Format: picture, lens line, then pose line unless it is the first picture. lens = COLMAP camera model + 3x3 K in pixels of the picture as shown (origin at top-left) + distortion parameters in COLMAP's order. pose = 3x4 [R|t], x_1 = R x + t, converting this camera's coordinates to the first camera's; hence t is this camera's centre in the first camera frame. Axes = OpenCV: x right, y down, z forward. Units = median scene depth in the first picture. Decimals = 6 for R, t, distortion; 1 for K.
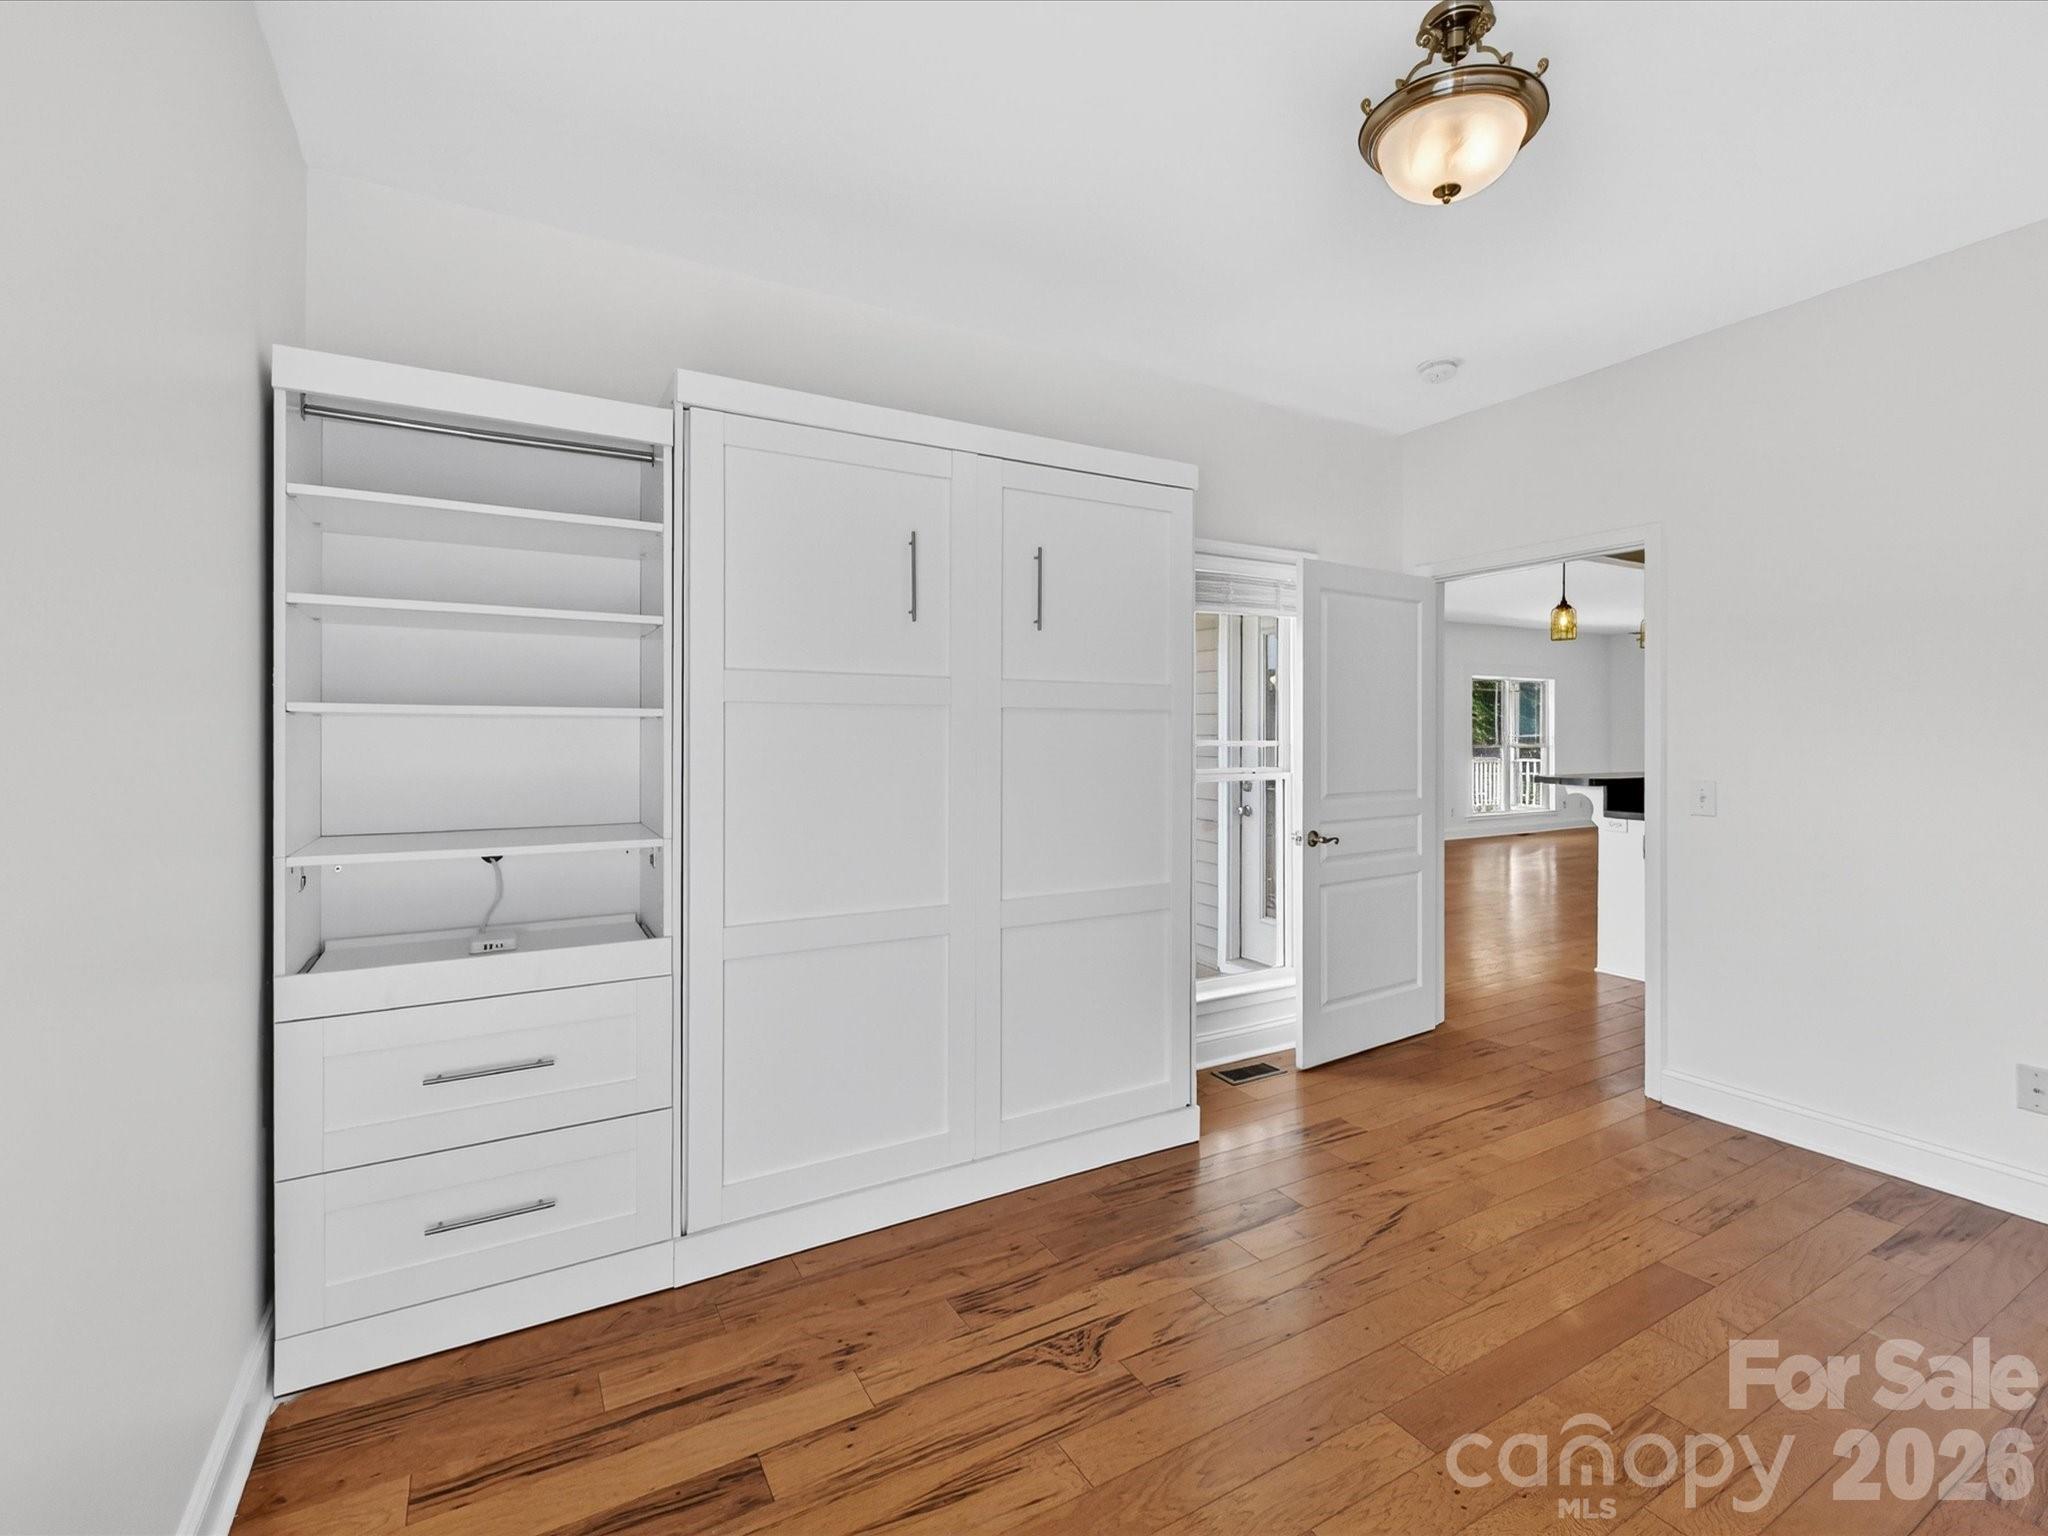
lens RADIAL K [[922.4, 0, 1018.5], [0, 922.4, 750.9], [0, 0, 1]] dist [0.003142, -0.003887]
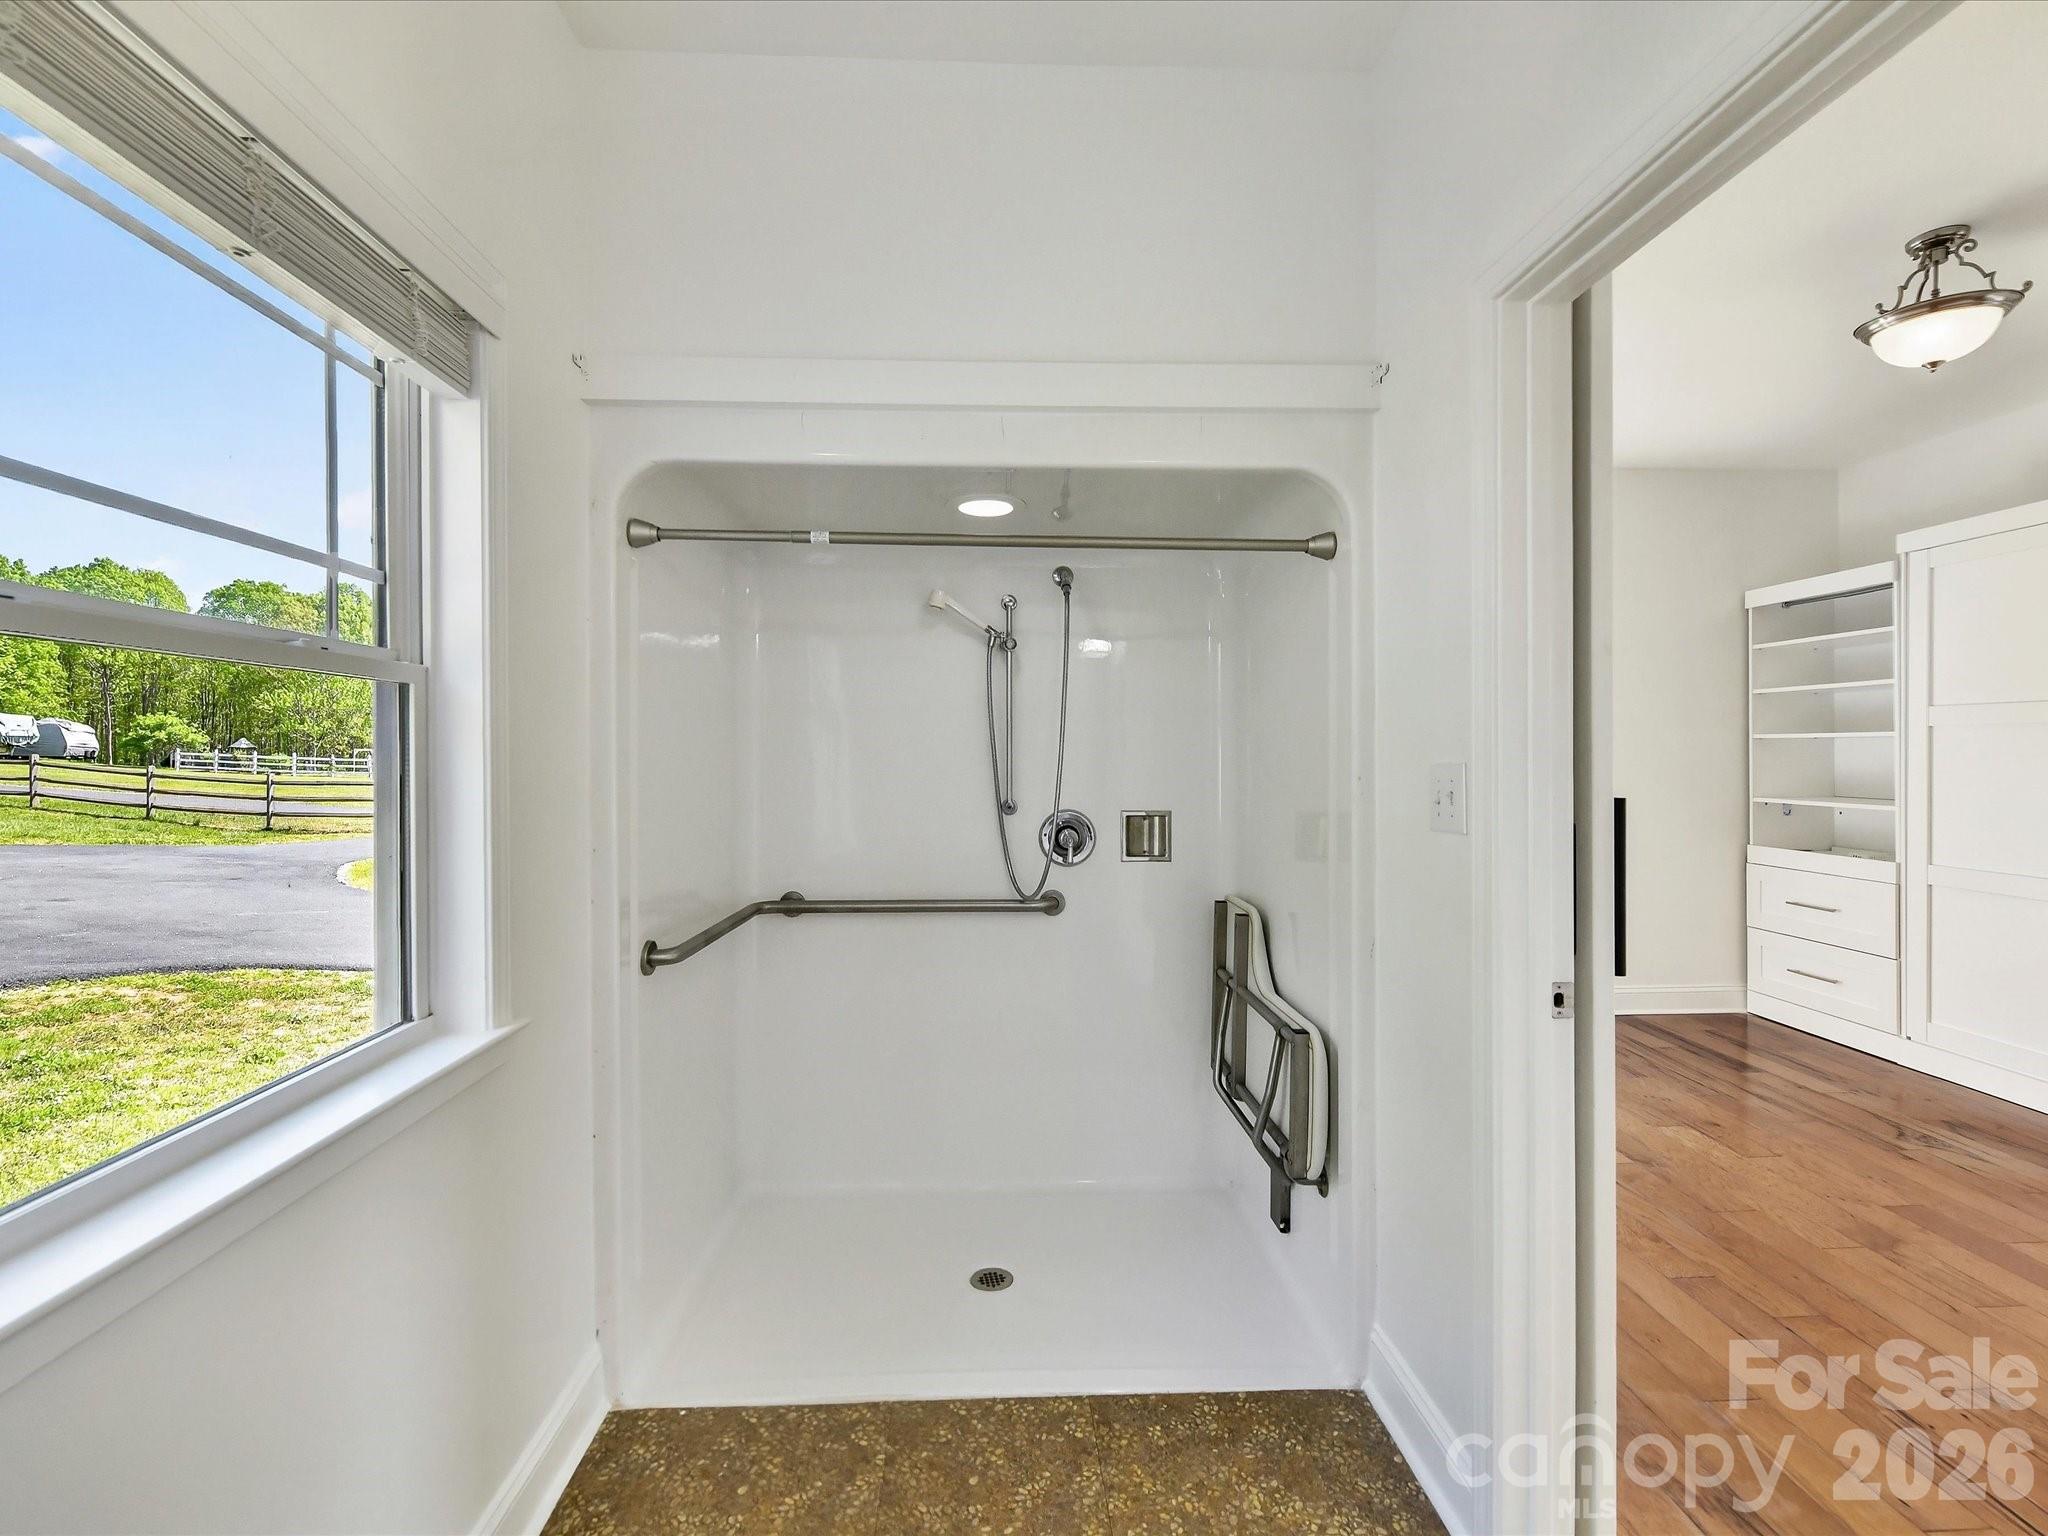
lens RADIAL K [[922.4, 0, 1018.5], [0, 922.4, 750.9], [0, 0, 1]] dist [0.003142, -0.003887]
pose [[-0.458970, 0.001455, -0.888451, 2.184338], [-0.002860, 0.999991, 0.003115, -0.008316], [0.888447, 0.003971, -0.458961, 0.362787]]
